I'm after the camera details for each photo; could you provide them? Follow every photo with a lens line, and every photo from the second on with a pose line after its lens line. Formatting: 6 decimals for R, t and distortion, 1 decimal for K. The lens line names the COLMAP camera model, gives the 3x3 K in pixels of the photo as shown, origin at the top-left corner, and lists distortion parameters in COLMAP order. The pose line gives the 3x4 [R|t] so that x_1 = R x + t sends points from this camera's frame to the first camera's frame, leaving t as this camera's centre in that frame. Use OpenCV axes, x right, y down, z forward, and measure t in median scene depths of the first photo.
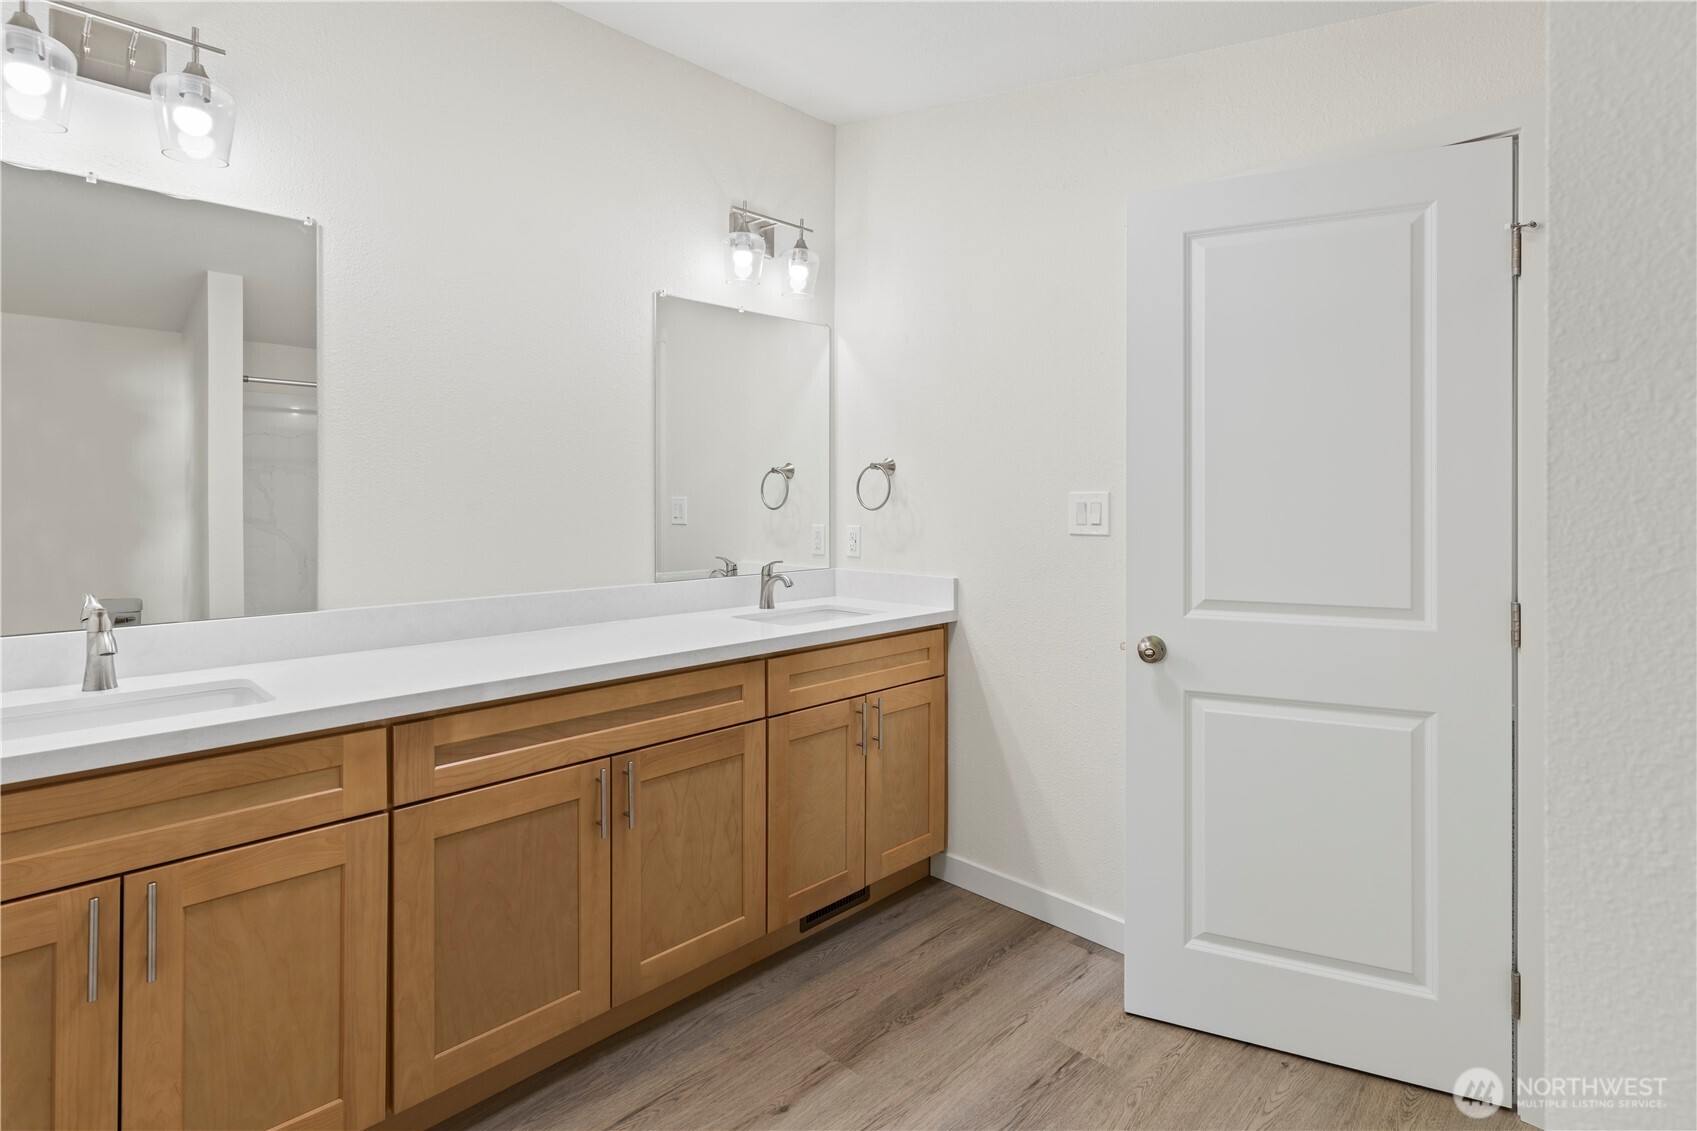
lens RADIAL K [[839.0, 0, 826.0], [0, 839.0, 498.0], [0, 0, 1]] dist [0.001728, 0.000155]
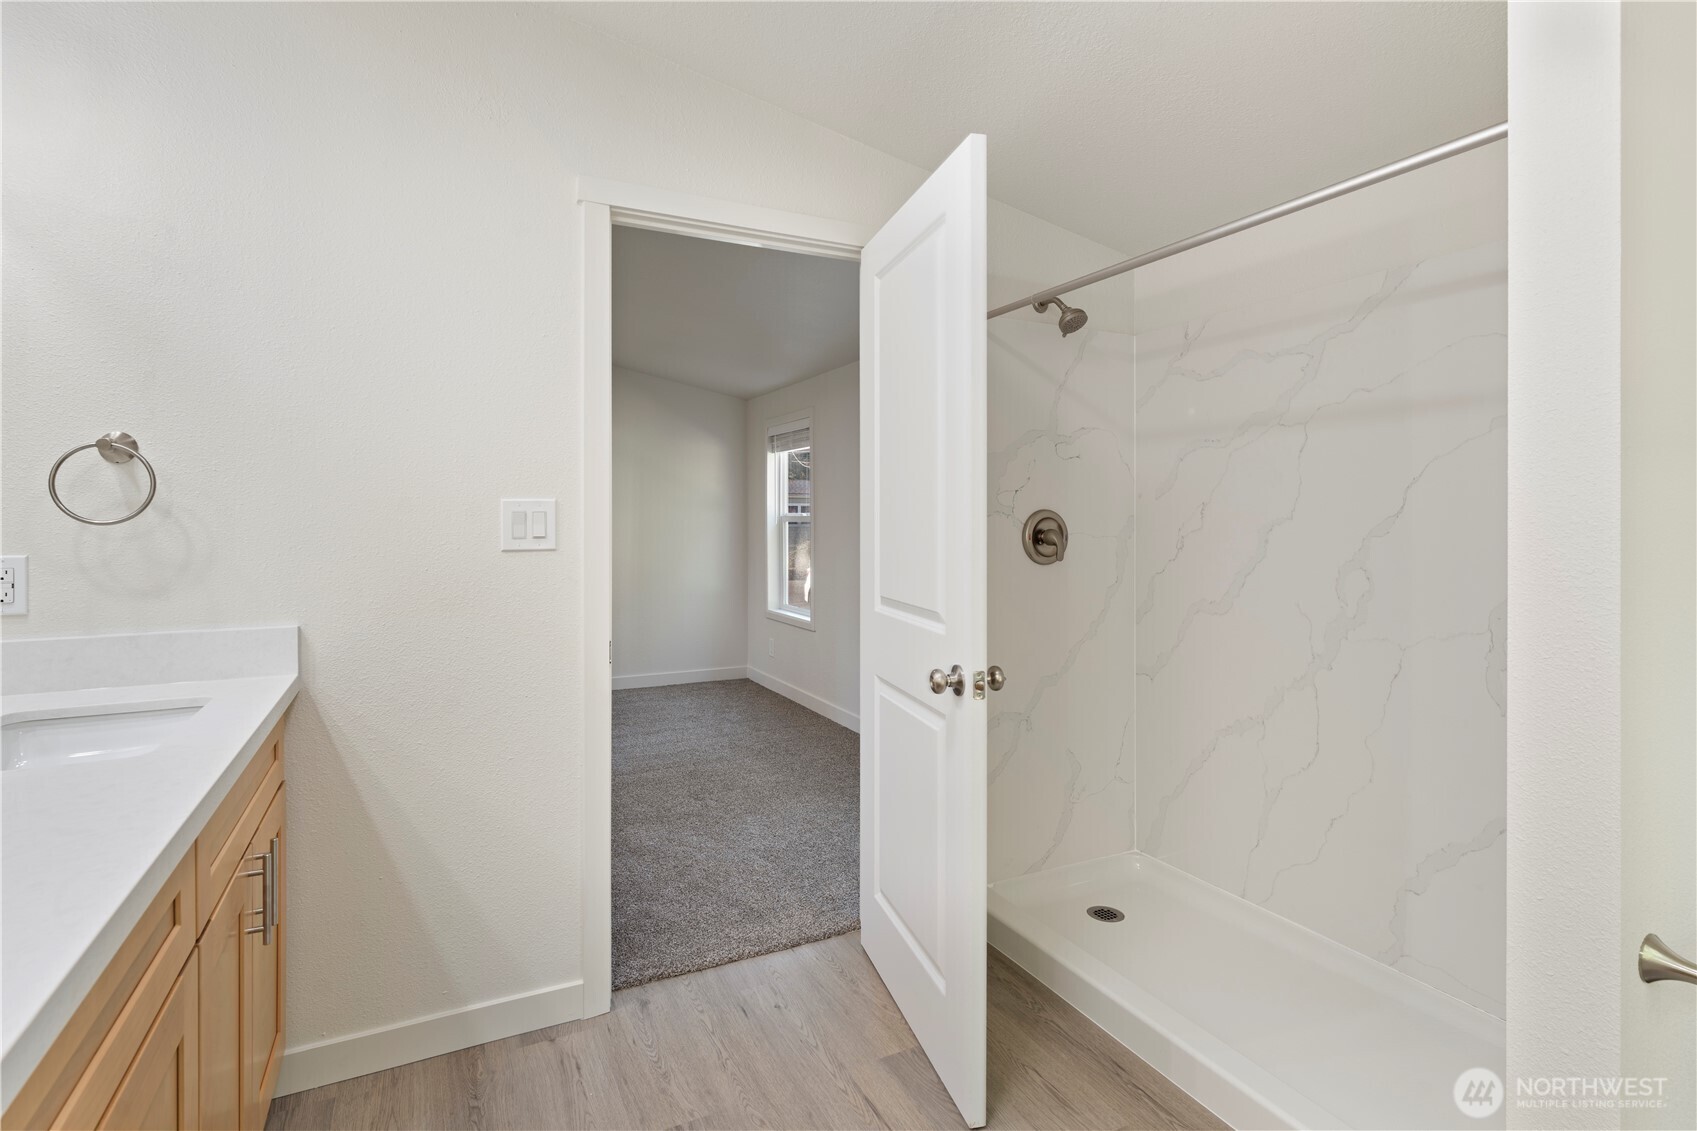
lens RADIAL K [[828.6, 0, 849.3], [0, 828.6, 519.3], [0, 0, 1]] dist [0.001386, 0.000368]
pose [[0.297382, -0.003082, 0.954754, -0.388114], [-0.003666, 0.999984, 0.004370, 0.008358], [-0.954752, -0.004799, 0.297366, 0.454469]]
